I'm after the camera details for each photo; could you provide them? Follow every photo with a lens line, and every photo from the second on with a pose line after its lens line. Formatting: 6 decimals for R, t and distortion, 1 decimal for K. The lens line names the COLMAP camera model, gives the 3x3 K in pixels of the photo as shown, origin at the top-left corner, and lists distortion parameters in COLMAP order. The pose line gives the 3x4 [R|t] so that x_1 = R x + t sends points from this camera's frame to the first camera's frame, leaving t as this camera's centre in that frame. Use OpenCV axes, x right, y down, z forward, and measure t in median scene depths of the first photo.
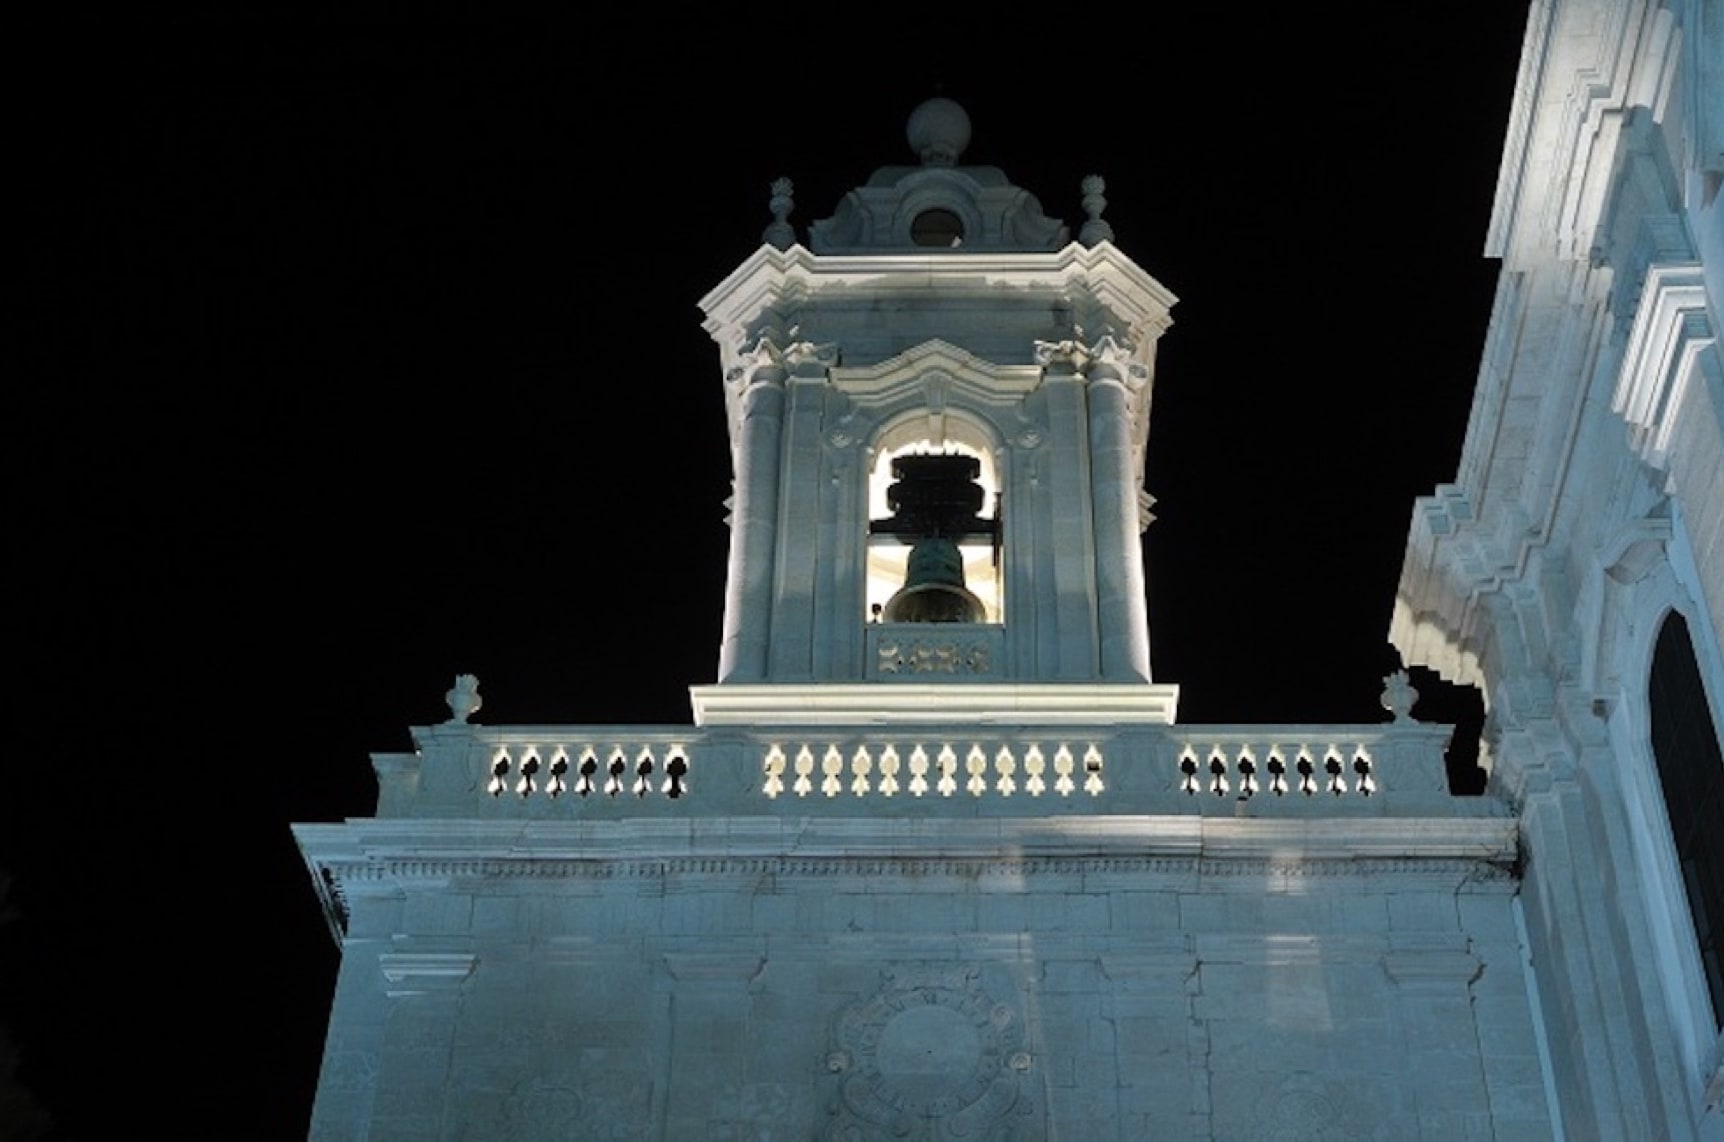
lens RADIAL K [[2305.7, 0, 862.0], [0, 2305.7, 571.0], [0, 0, 1]] dist [-0.106307, -0.004825]
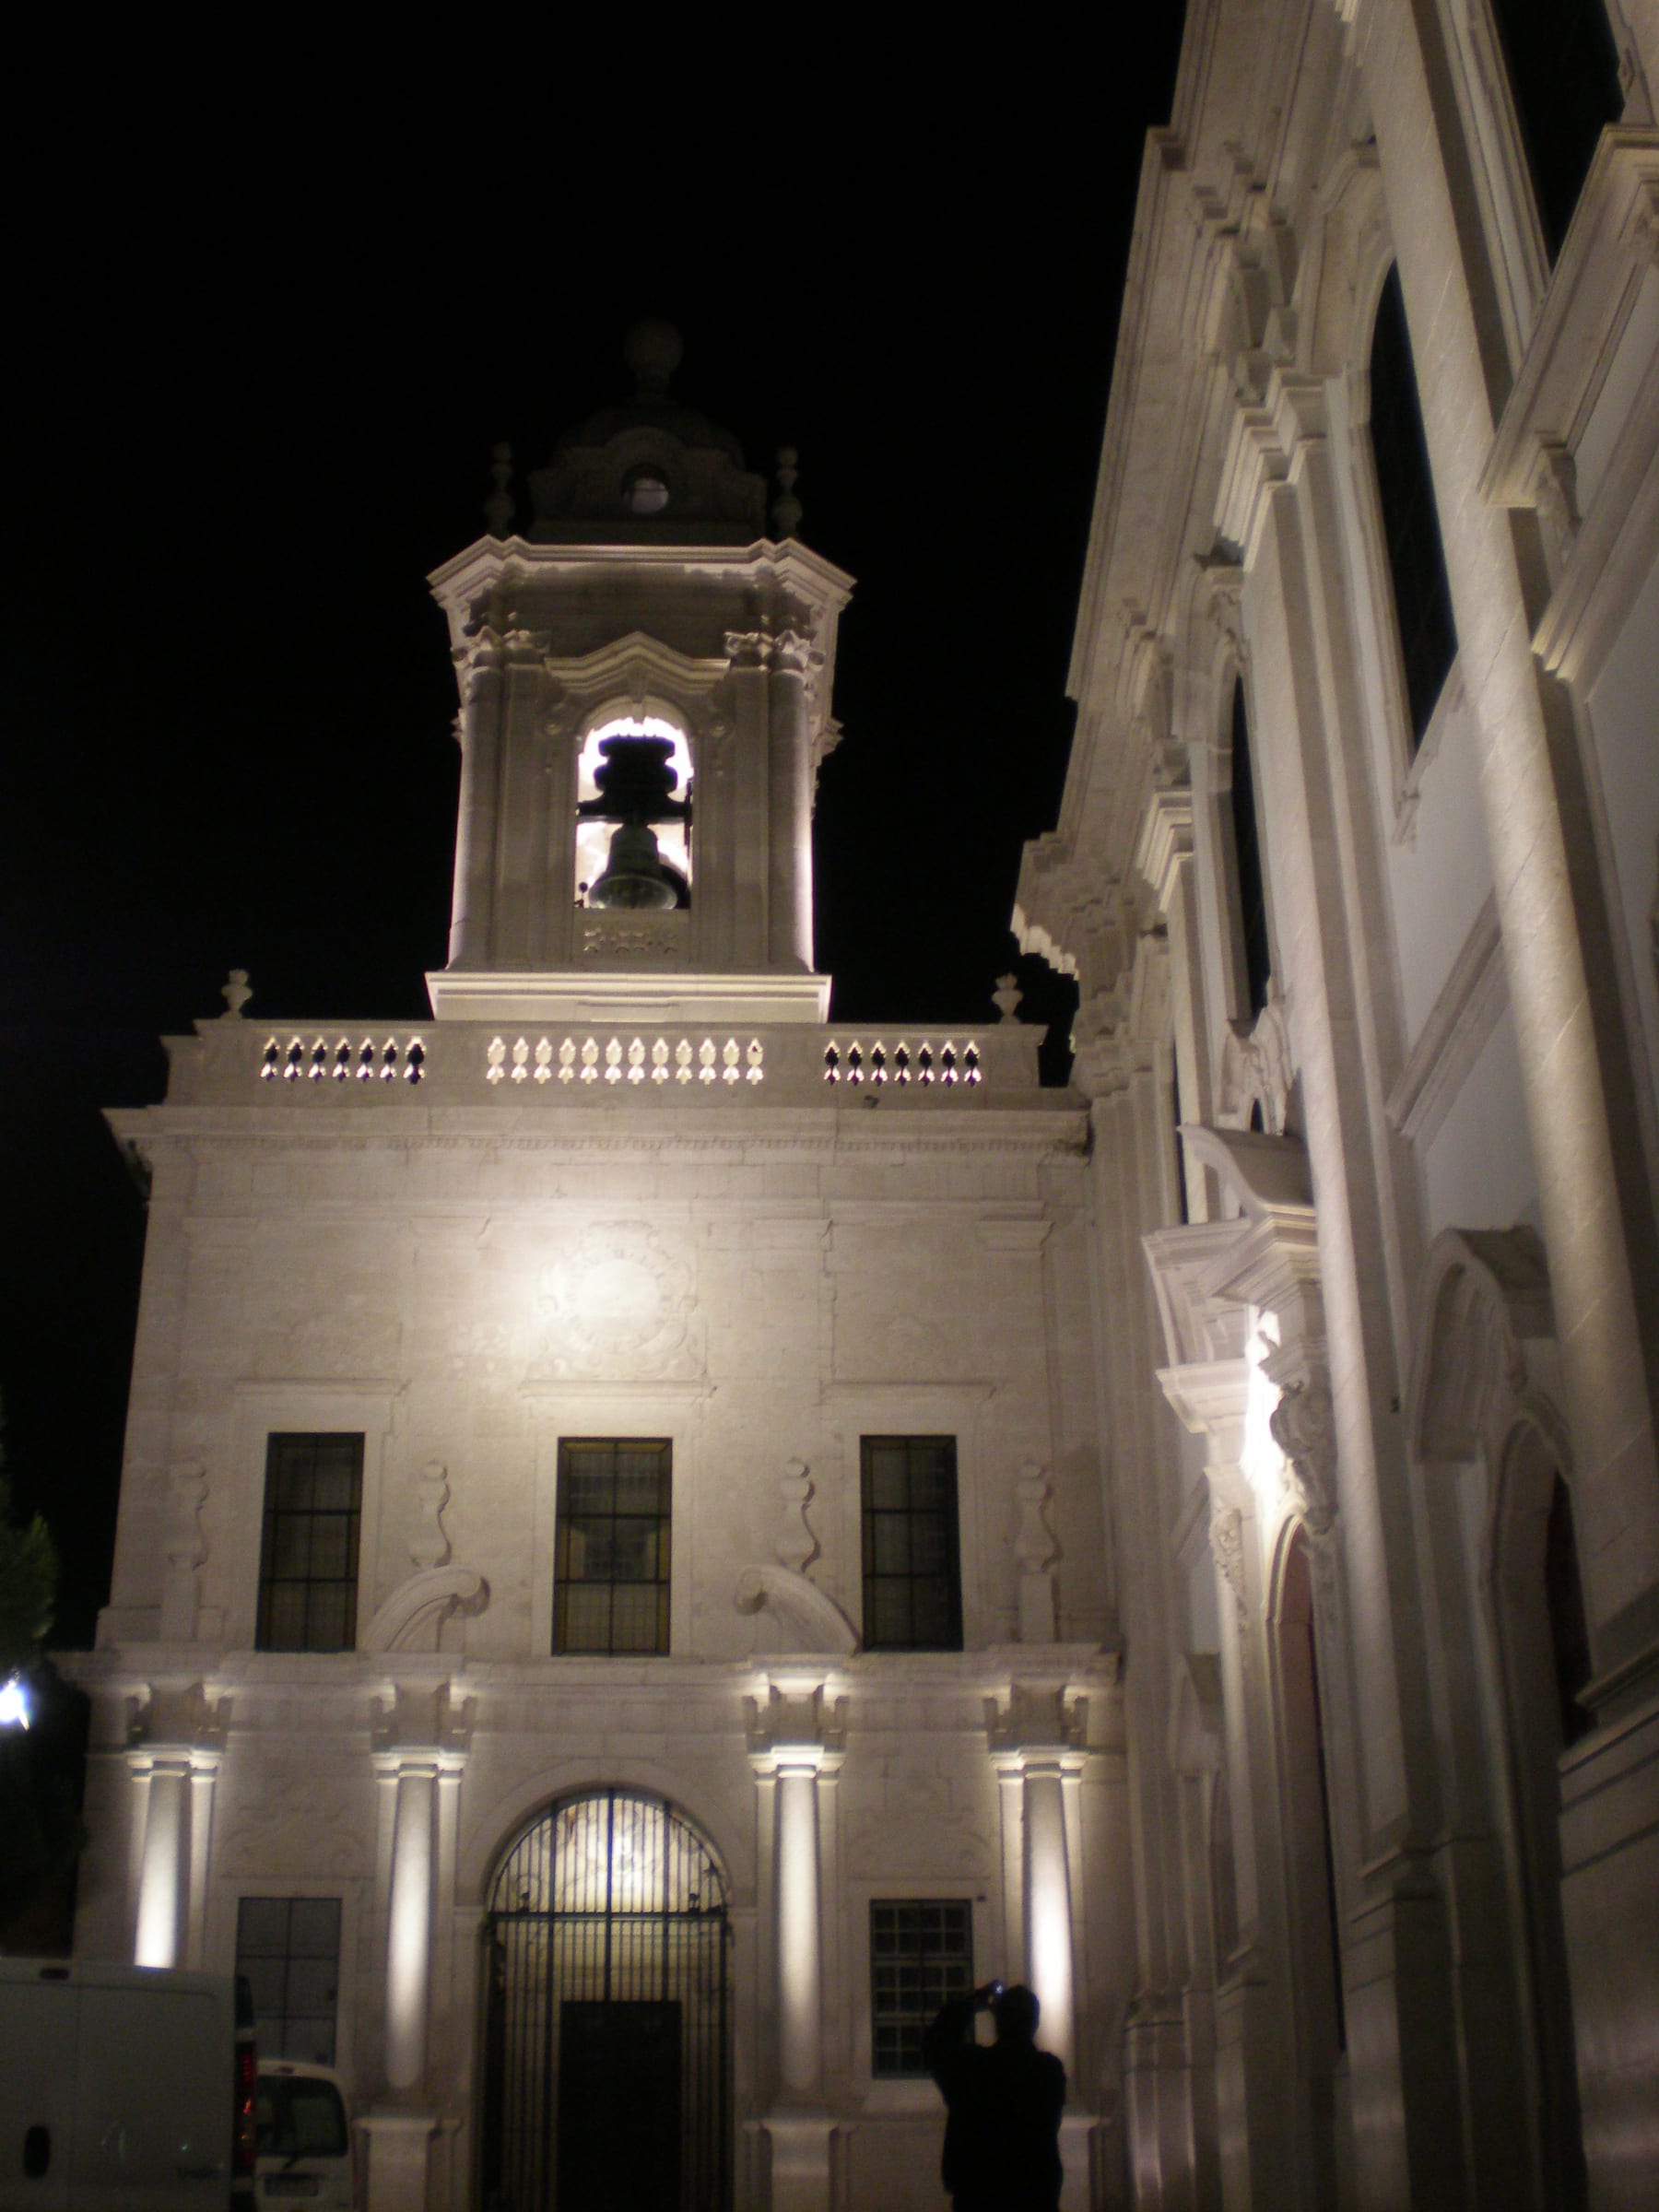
lens RADIAL K [[2526.2, 0, 829.5], [0, 2526.2, 1106.0], [0, 0, 1]] dist [-0.122514, 0.002293]
pose [[0.996441, -0.002833, 0.084245, 0.022235], [-0.019353, 0.965050, 0.261350, -0.210664], [-0.082041, -0.262050, 0.961561, -0.270956]]
